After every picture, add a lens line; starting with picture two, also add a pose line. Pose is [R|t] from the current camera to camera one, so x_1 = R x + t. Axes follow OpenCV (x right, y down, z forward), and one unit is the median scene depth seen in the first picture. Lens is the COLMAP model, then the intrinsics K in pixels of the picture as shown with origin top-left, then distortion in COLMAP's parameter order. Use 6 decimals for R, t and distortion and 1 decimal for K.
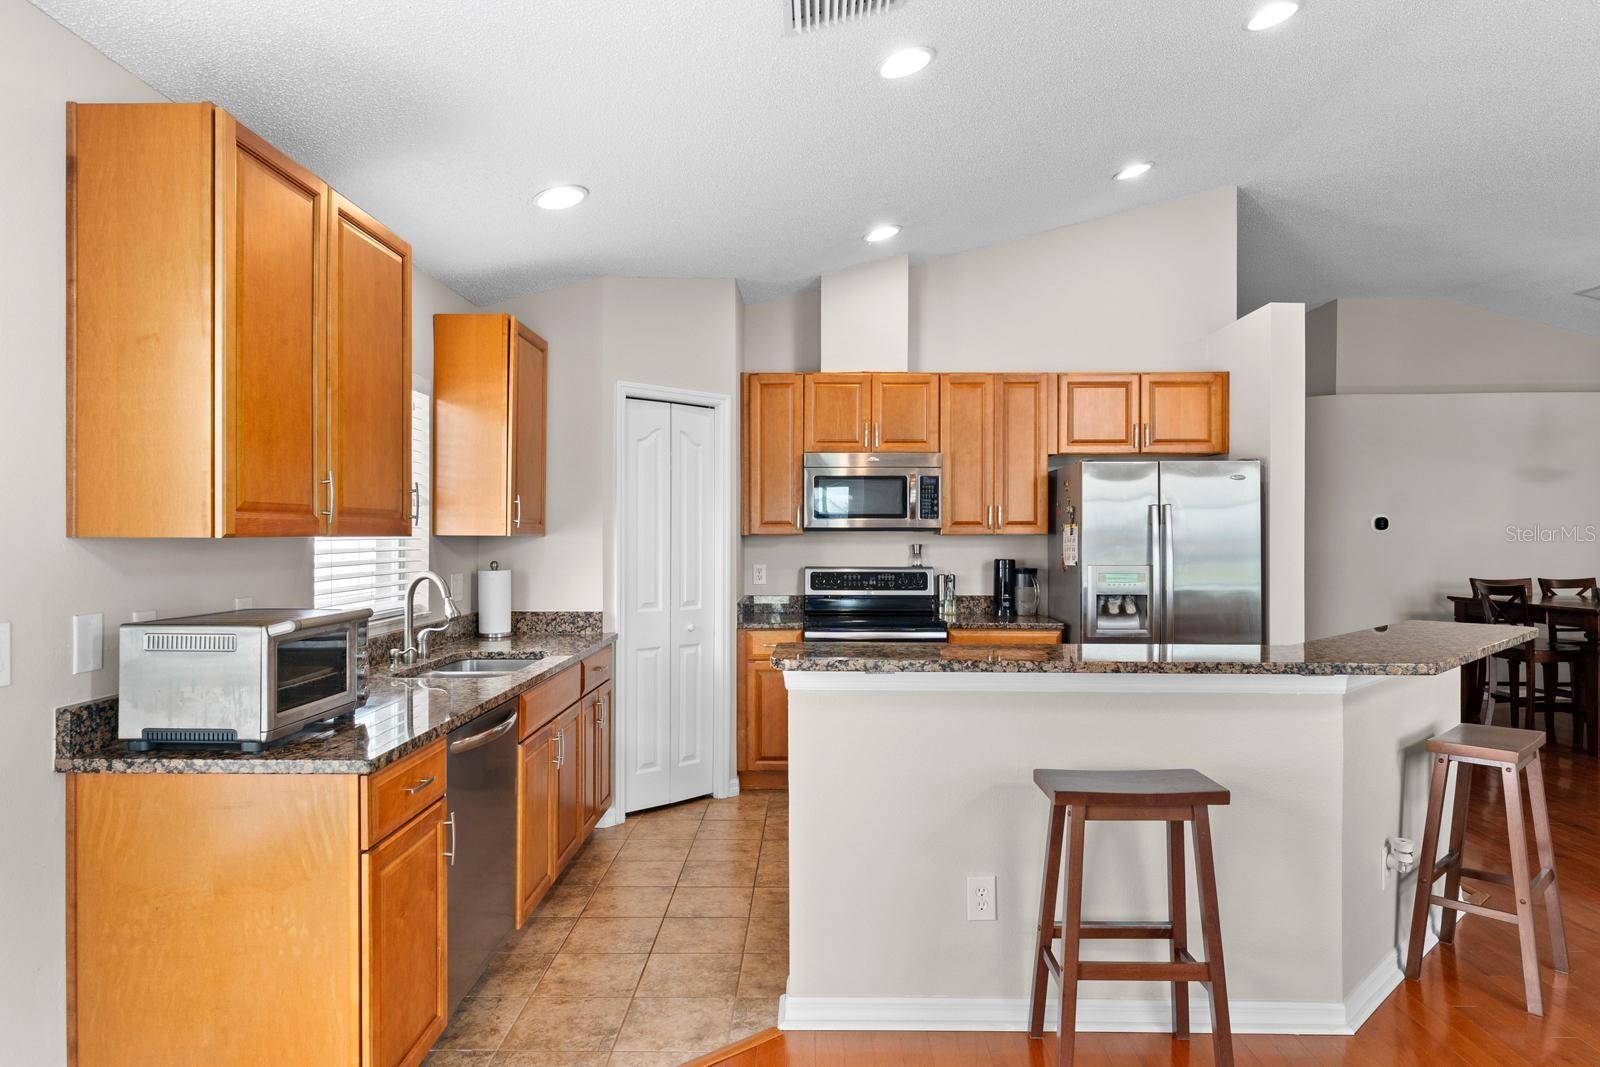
lens RADIAL K [[997.5, 0, 800.0], [0, 997.5, 533.5], [0, 0, 1]] dist [0.001679, -0.000680]
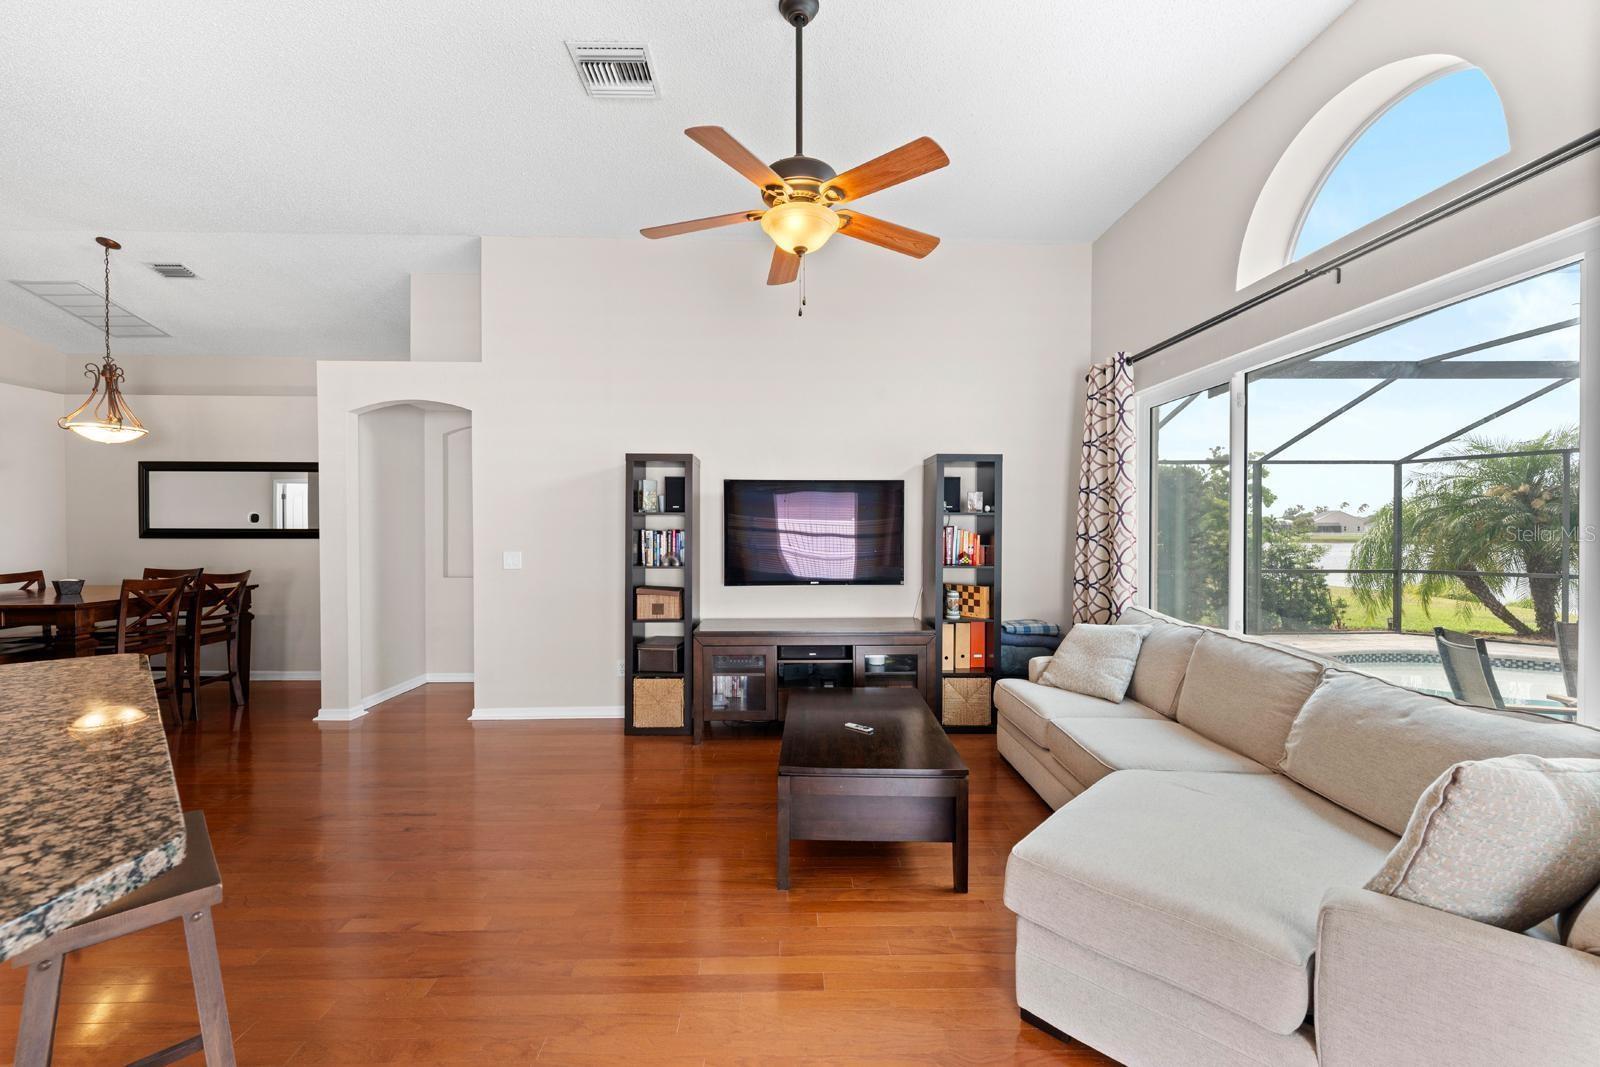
lens RADIAL K [[641.7, 0, 800.0], [0, 641.7, 533.5], [0, 0, 1]] dist [0.001253, 0.000369]
pose [[-0.030406, -0.008165, 0.999504, 0.171025], [0.002596, 0.999963, 0.008248, 0.005191], [-0.999534, 0.002846, -0.030384, 0.346692]]
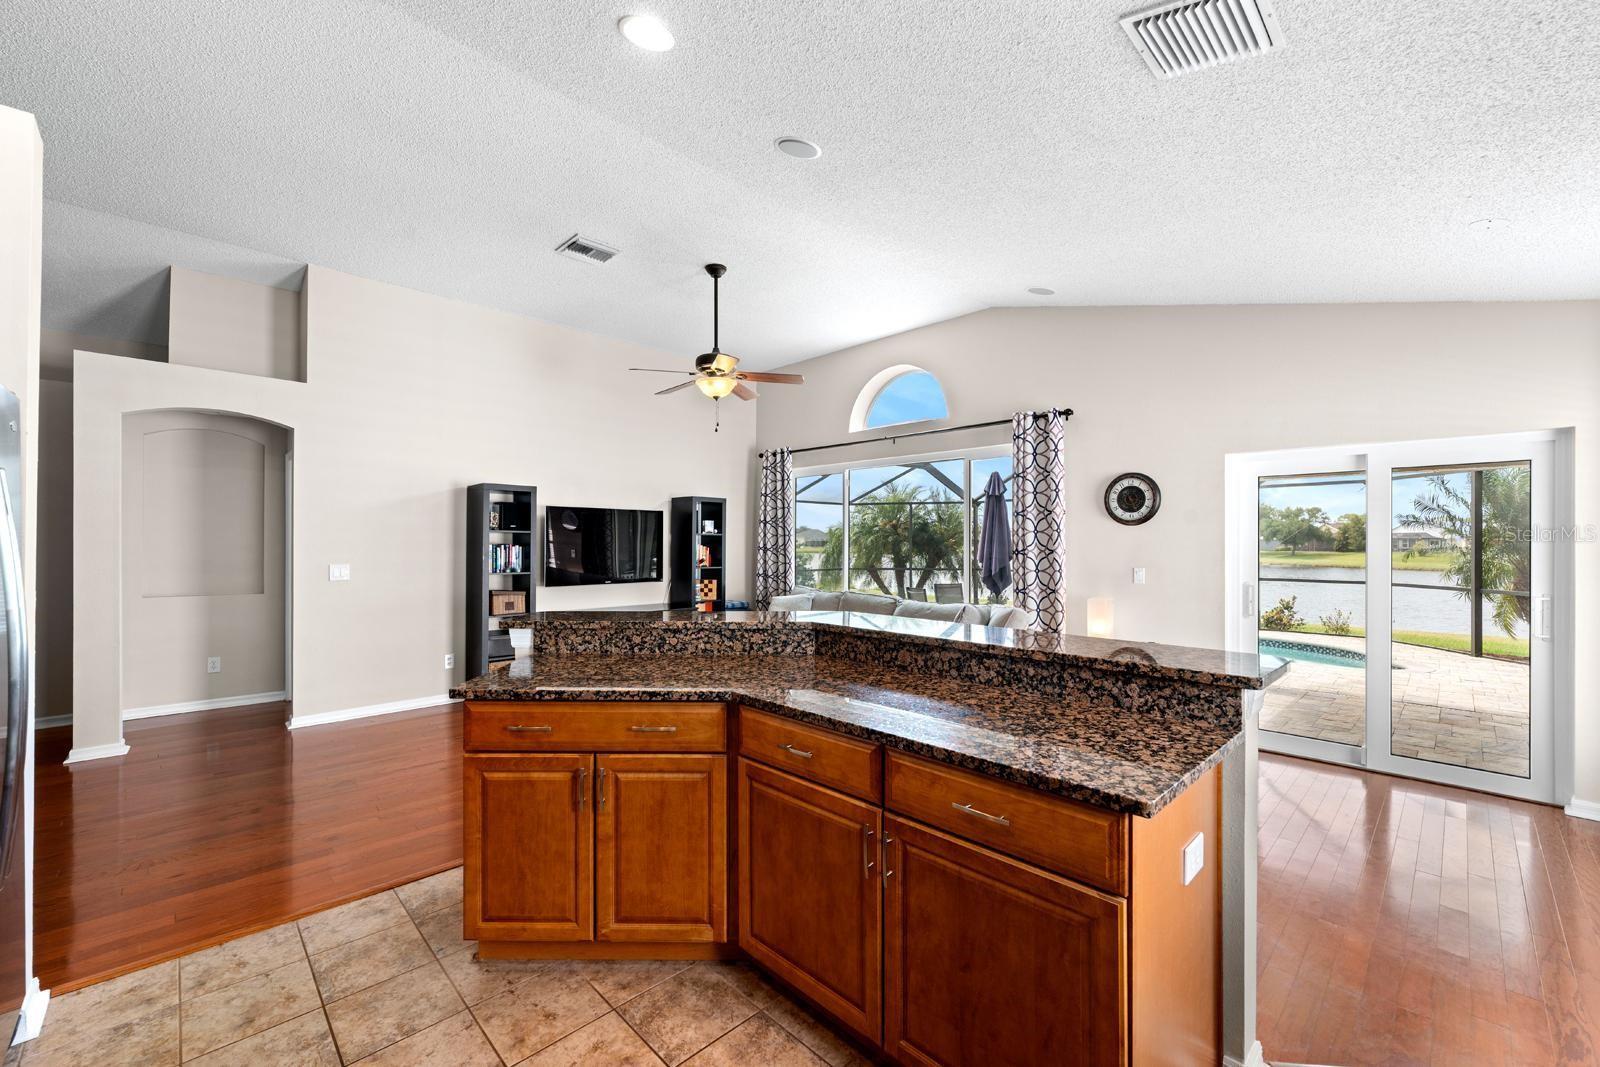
lens RADIAL K [[644.4, 0, 800.0], [0, 644.4, 533.5], [0, 0, 1]] dist [-0.002010, -0.000117]
pose [[-0.704131, 0.006999, 0.710036, -0.067531], [-0.002473, 0.999921, -0.012309, 0.001367], [-0.710066, -0.010423, -0.704058, 0.861572]]
